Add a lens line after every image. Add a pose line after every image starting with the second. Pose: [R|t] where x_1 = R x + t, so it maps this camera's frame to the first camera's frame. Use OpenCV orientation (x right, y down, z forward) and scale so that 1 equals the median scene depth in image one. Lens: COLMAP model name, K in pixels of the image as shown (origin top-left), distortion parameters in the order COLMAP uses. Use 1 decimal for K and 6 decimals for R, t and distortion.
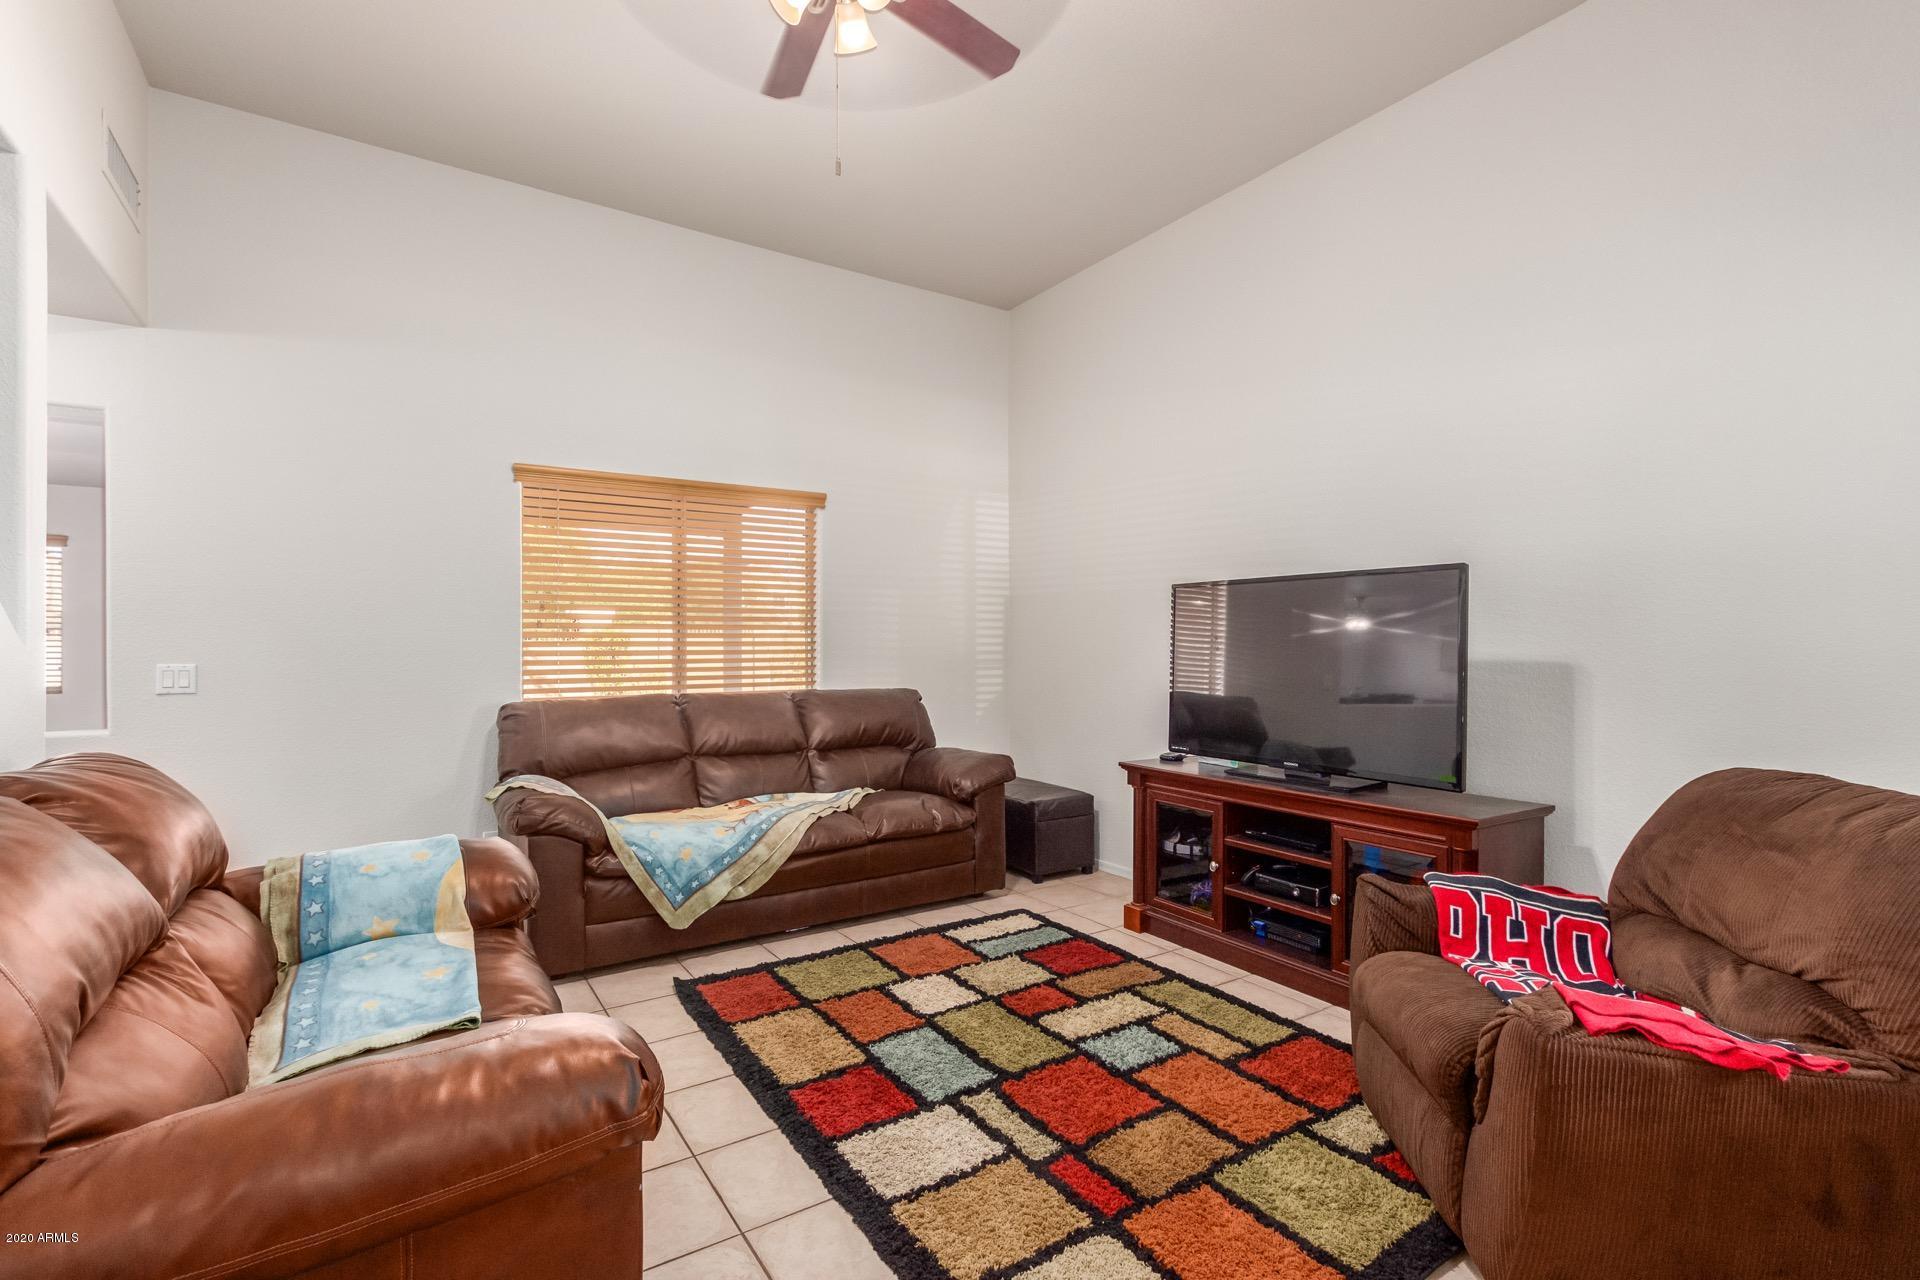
lens RADIAL K [[884.7, 0, 953.4], [0, 884.7, 655.3], [0, 0, 1]] dist [0.008341, -0.002597]
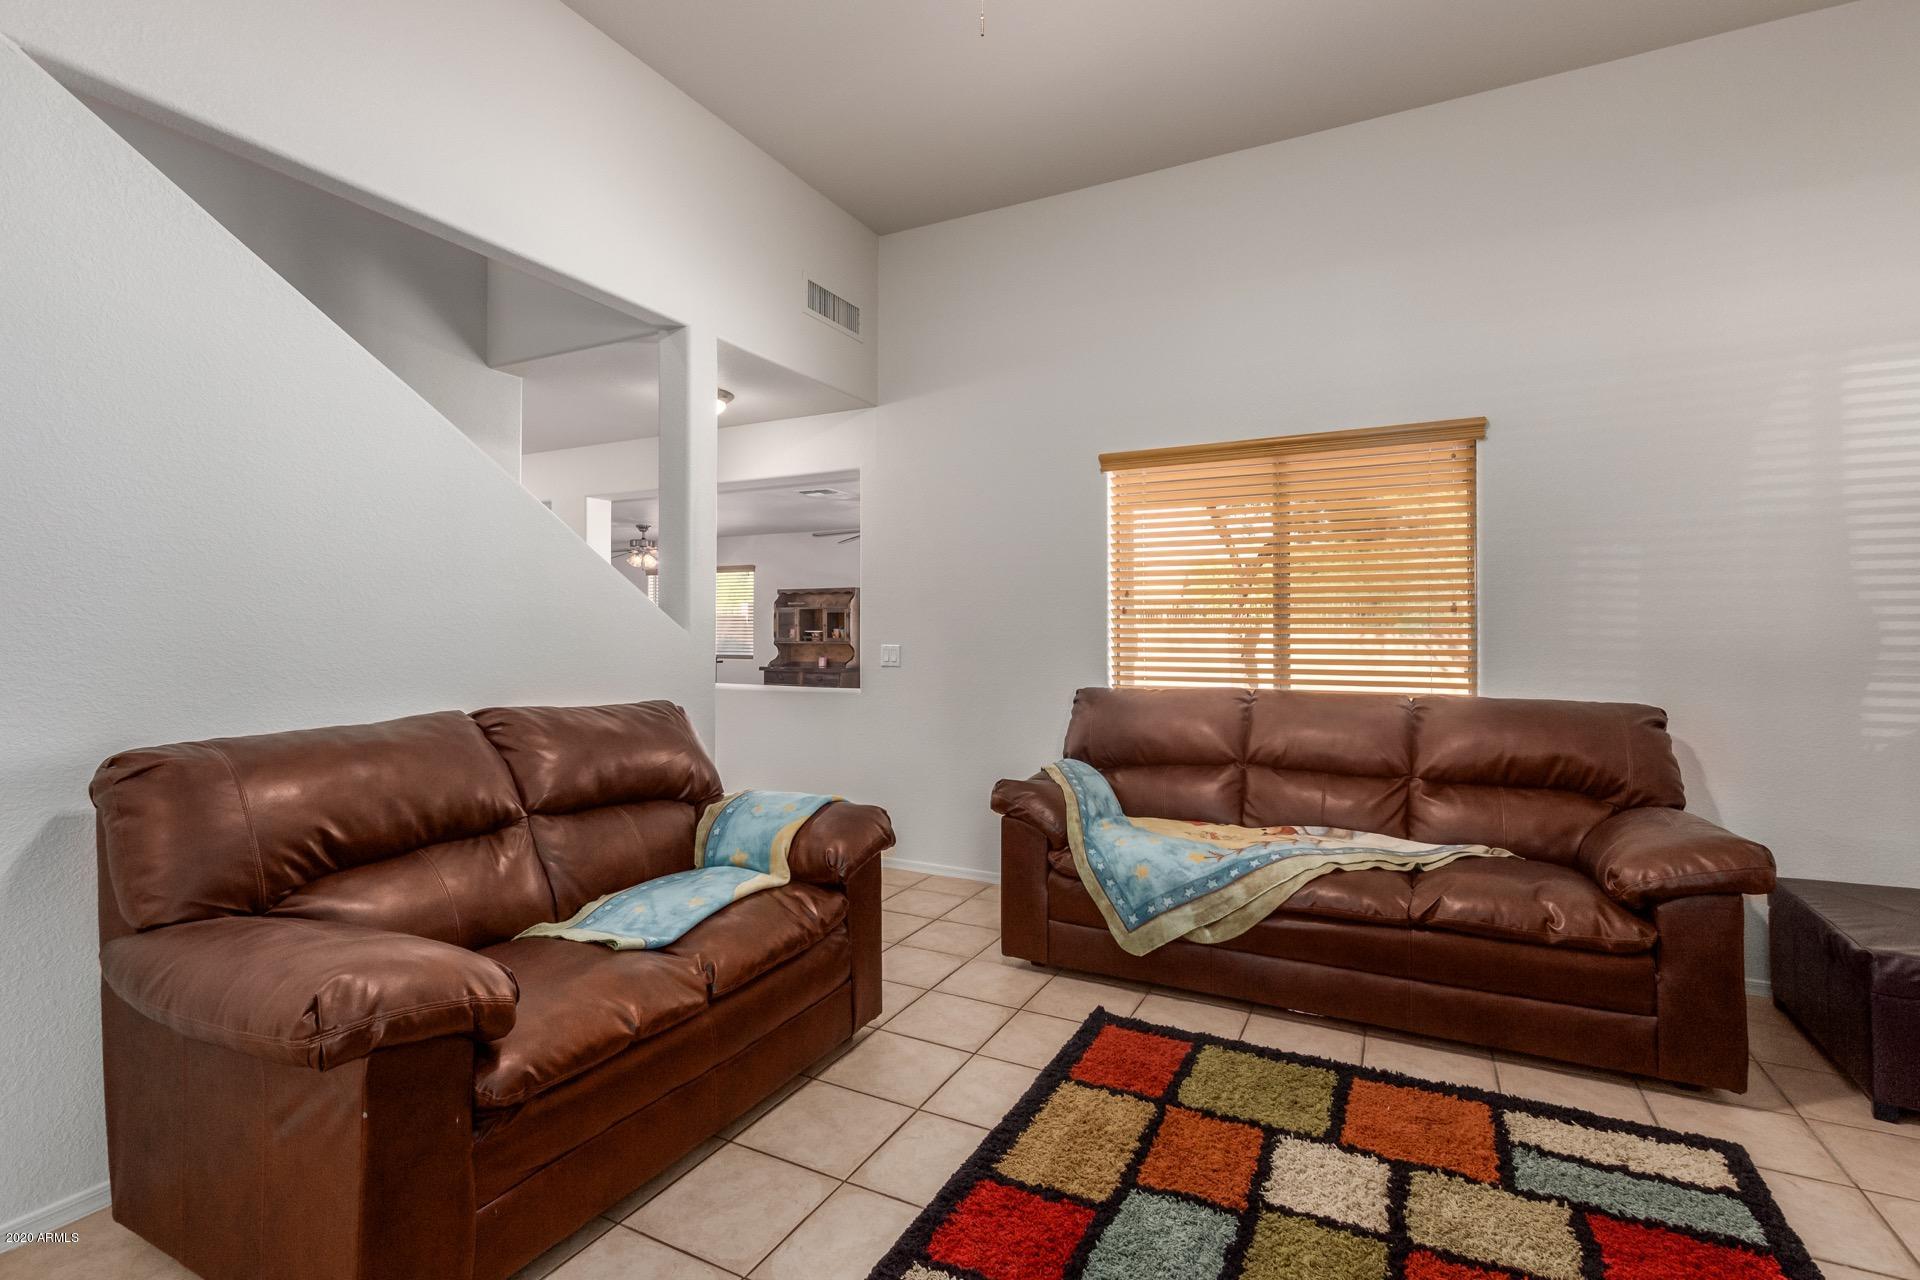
lens RADIAL K [[884.7, 0, 953.3], [0, 884.7, 624.3], [0, 0, 1]] dist [0.008341, -0.002597]
pose [[0.485382, -0.004208, -0.874292, 0.365870], [-0.012342, 0.999856, -0.011664, -0.007054], [0.874215, 0.016452, 0.485261, 0.402471]]
